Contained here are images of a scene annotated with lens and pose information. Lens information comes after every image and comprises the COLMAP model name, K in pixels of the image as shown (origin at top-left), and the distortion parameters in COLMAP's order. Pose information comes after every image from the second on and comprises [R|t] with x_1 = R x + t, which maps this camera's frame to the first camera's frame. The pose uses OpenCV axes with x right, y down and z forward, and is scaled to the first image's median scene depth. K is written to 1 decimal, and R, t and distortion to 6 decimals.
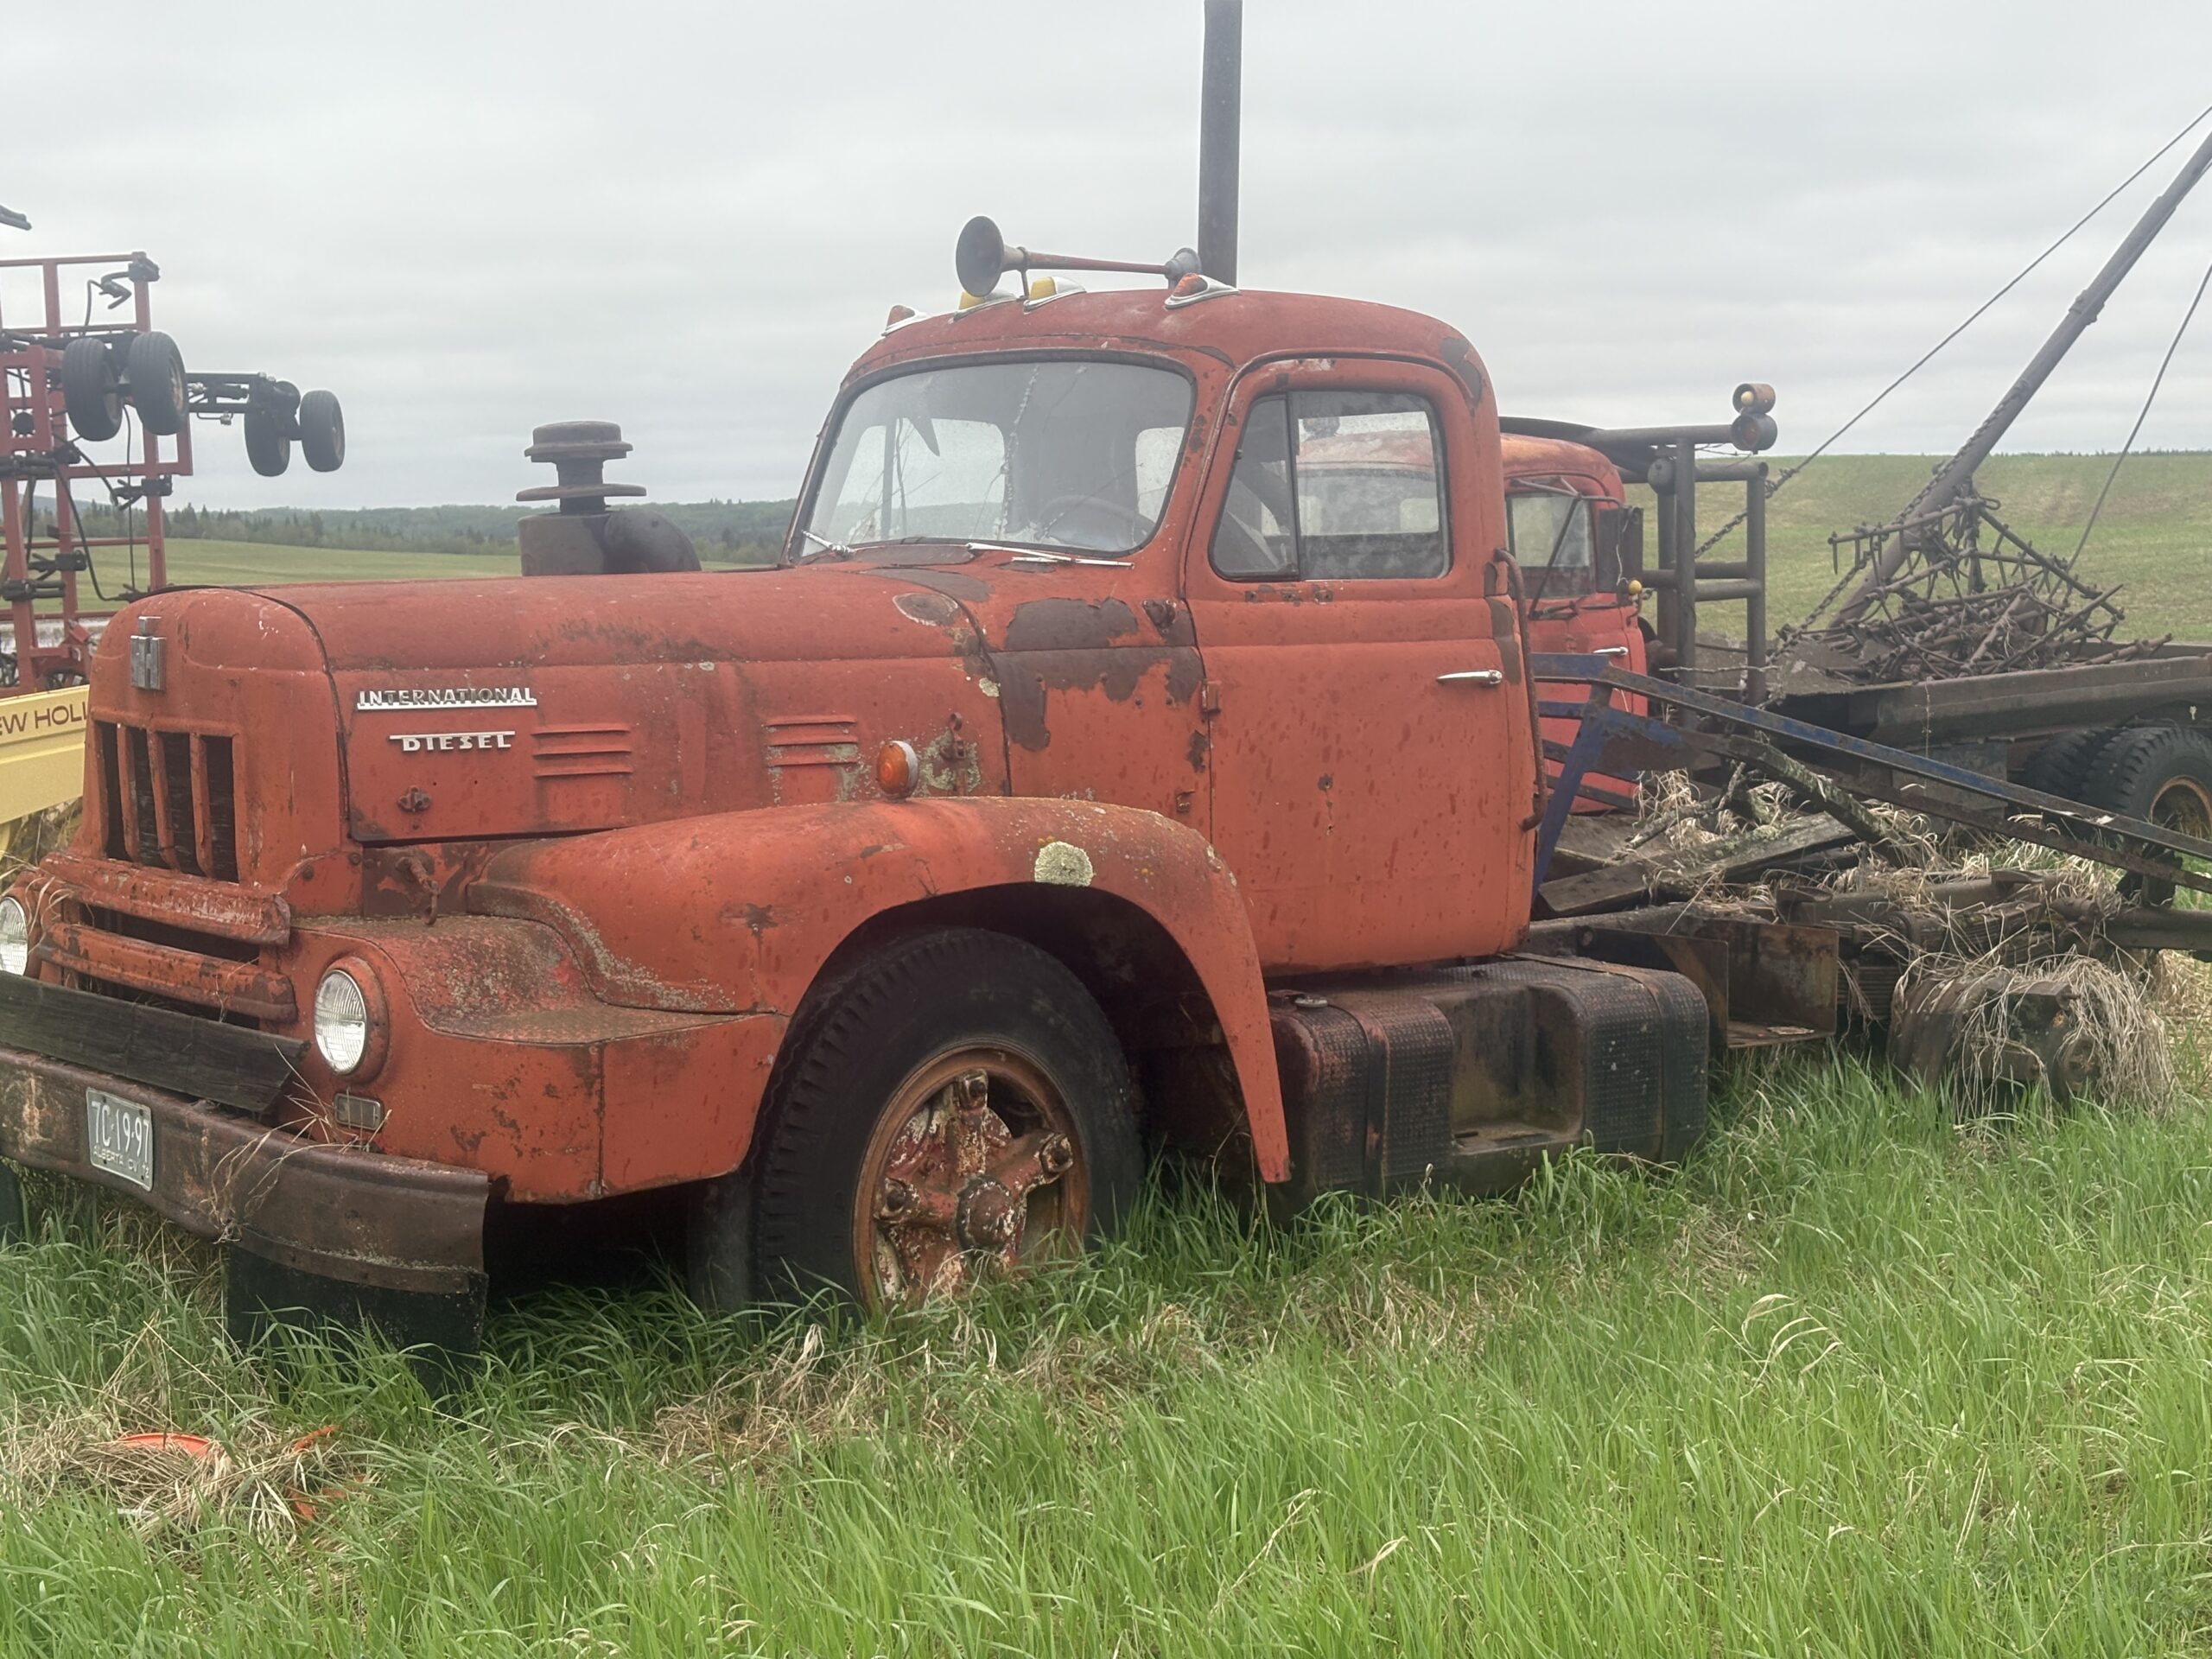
lens RADIAL K [[3317.2, 0, 1106.0], [0, 3317.2, 829.5], [0, 0, 1]] dist [0.213122, -0.141125]
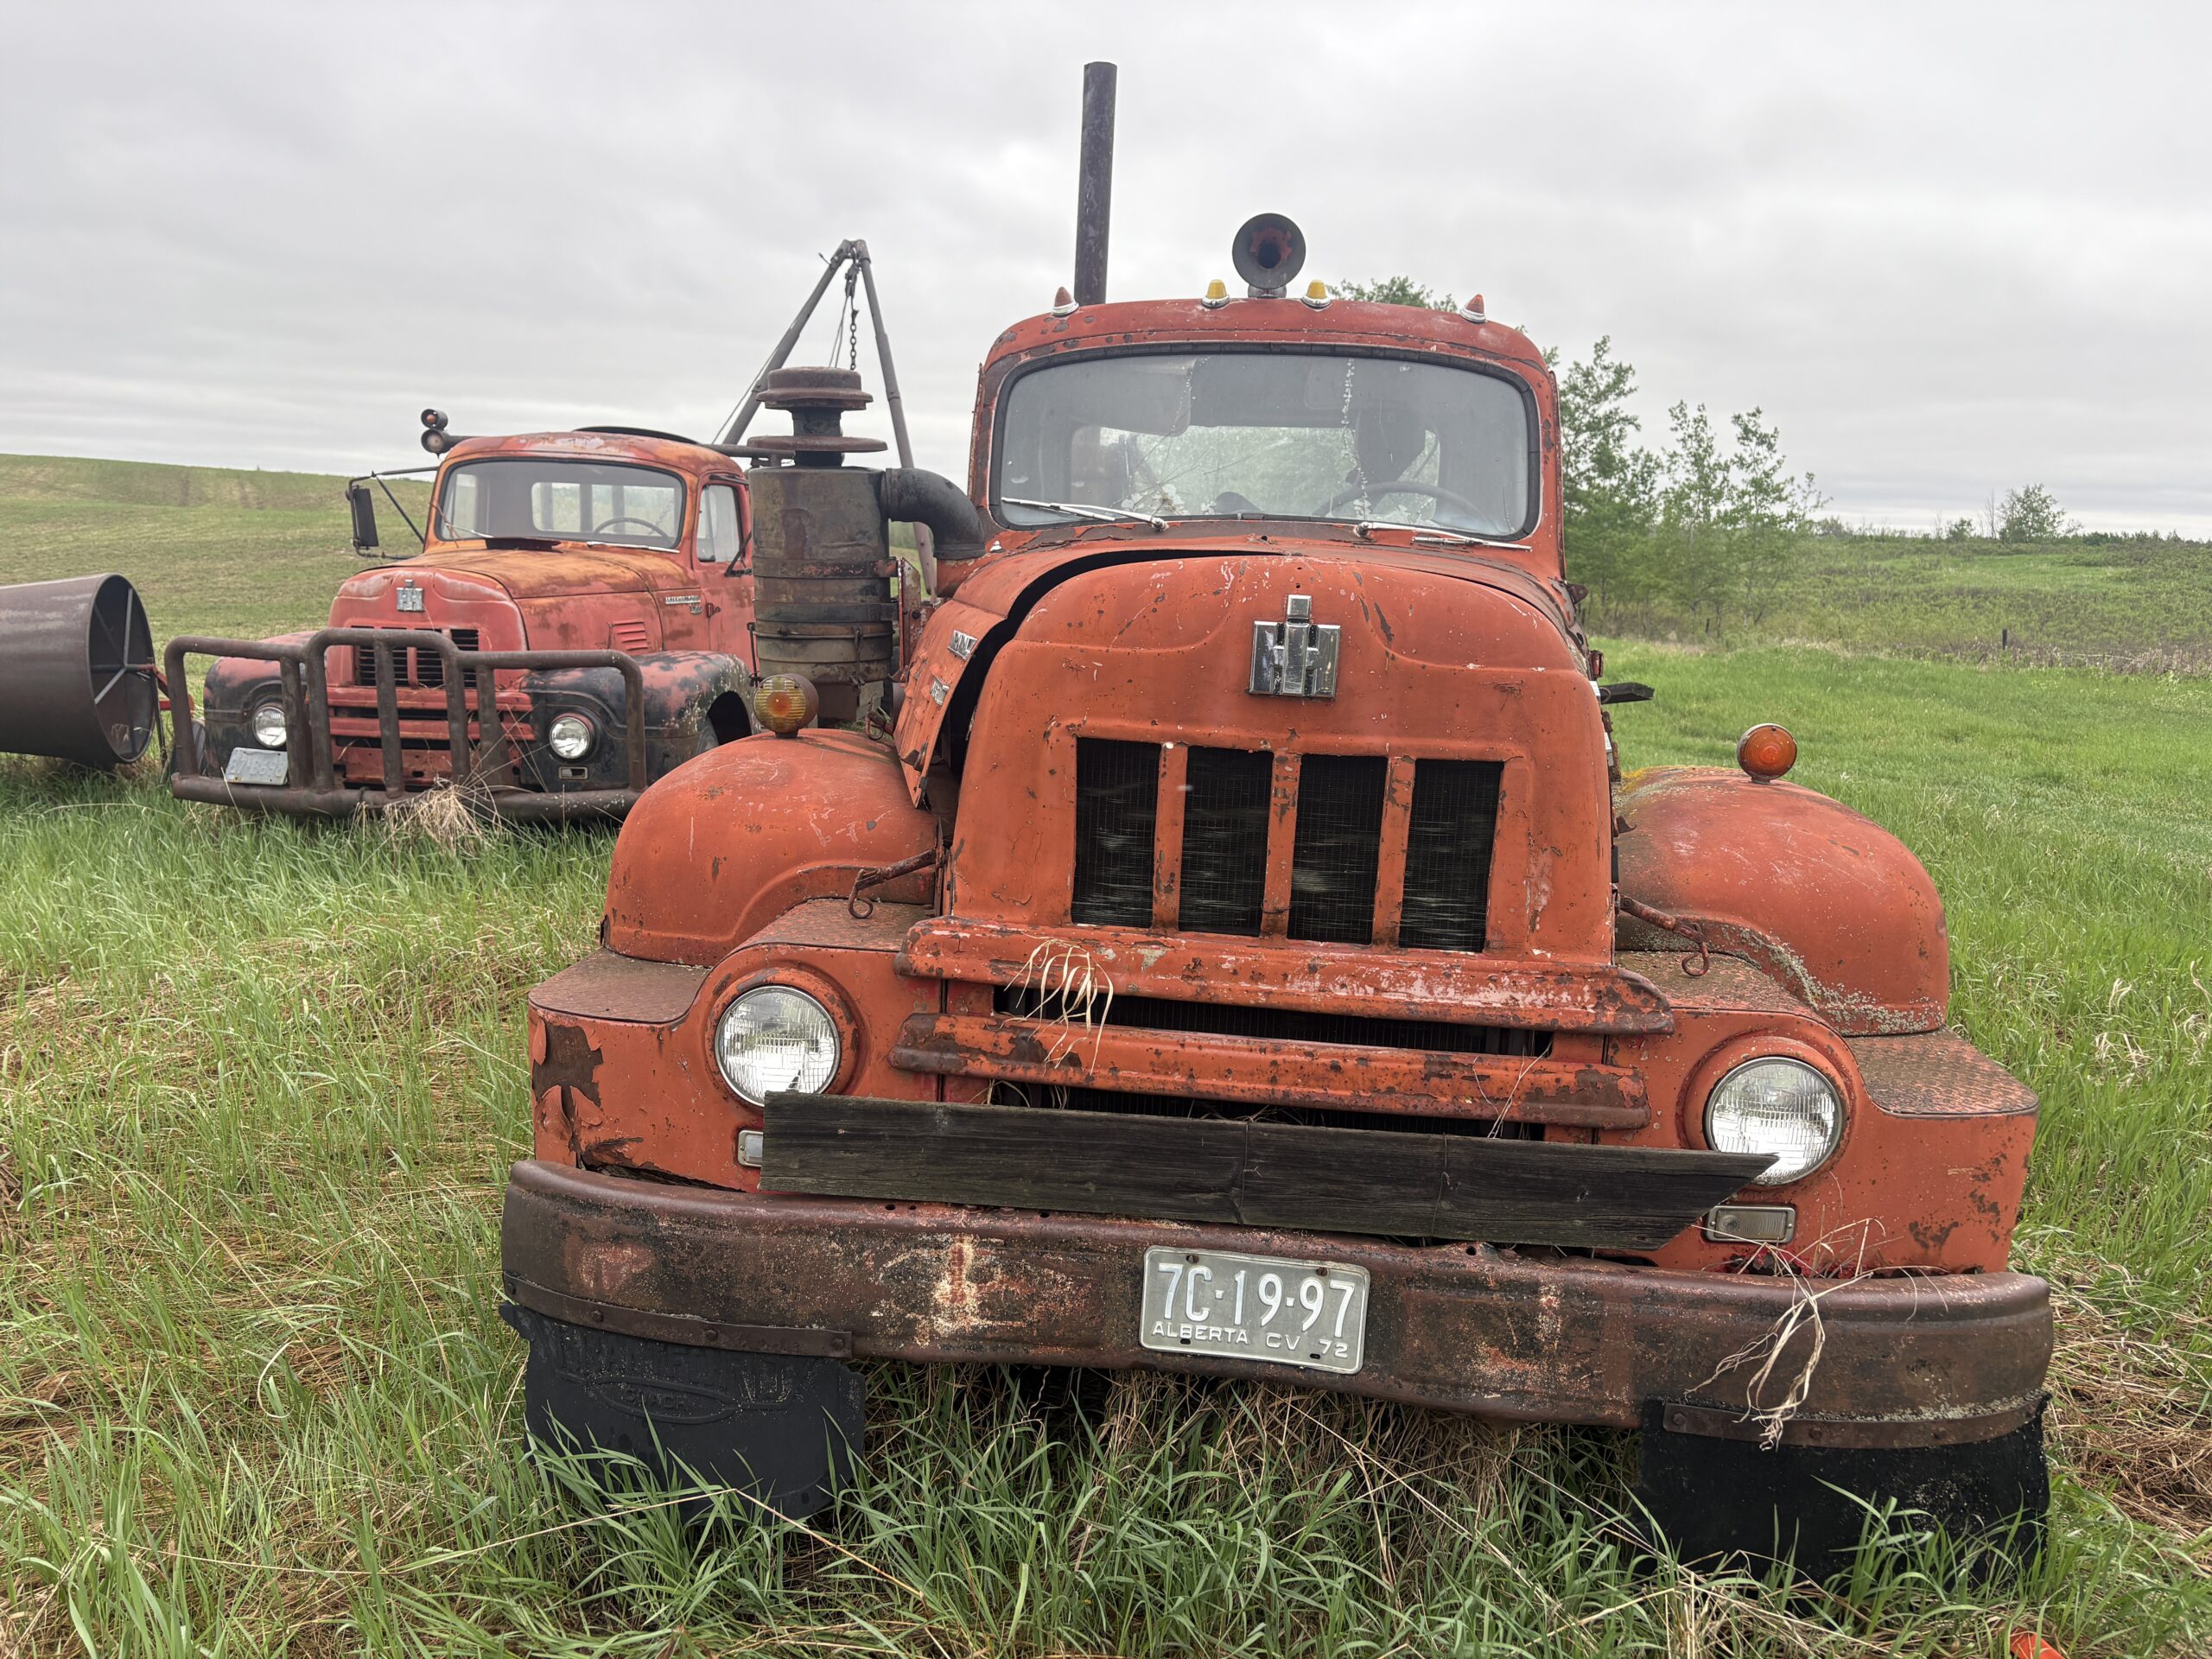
lens RADIAL K [[1679.0, 0, 1106.0], [0, 1679.0, 829.5], [0, 0, 1]] dist [0.033346, -0.002029]
pose [[0.693942, -0.084431, 0.715063, -0.565495], [0.019873, 0.994969, 0.098195, -0.048399], [-0.719756, -0.053931, 0.692129, 0.775150]]
